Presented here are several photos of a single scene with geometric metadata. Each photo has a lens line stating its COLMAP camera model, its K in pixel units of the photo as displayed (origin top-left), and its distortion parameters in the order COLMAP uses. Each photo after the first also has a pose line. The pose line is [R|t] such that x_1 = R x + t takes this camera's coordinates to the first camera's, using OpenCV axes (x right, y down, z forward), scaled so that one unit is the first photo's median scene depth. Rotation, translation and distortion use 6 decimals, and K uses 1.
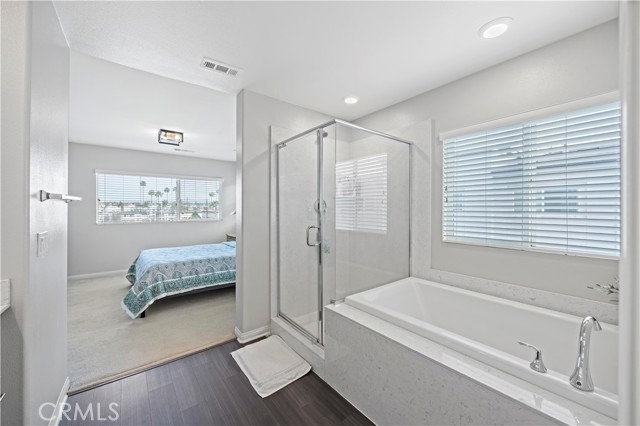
lens RADIAL K [[245.6, 0, 322.9], [0, 245.6, 211.6], [0, 0, 1]] dist [-0.007002, -0.000086]
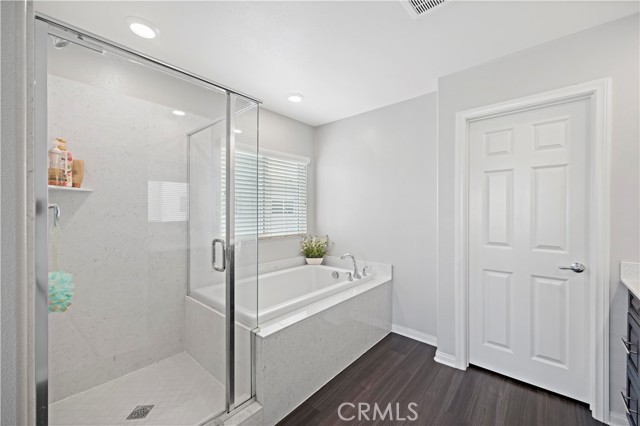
lens RADIAL K [[245.6, 0, 322.9], [0, 245.6, 211.6], [0, 0, 1]] dist [-0.007002, -0.000086]
pose [[-0.184885, -0.001483, 0.982759, -0.860452], [0.000010, 0.999999, 0.001511, -0.012545], [-0.982760, 0.000290, -0.184885, 1.052193]]
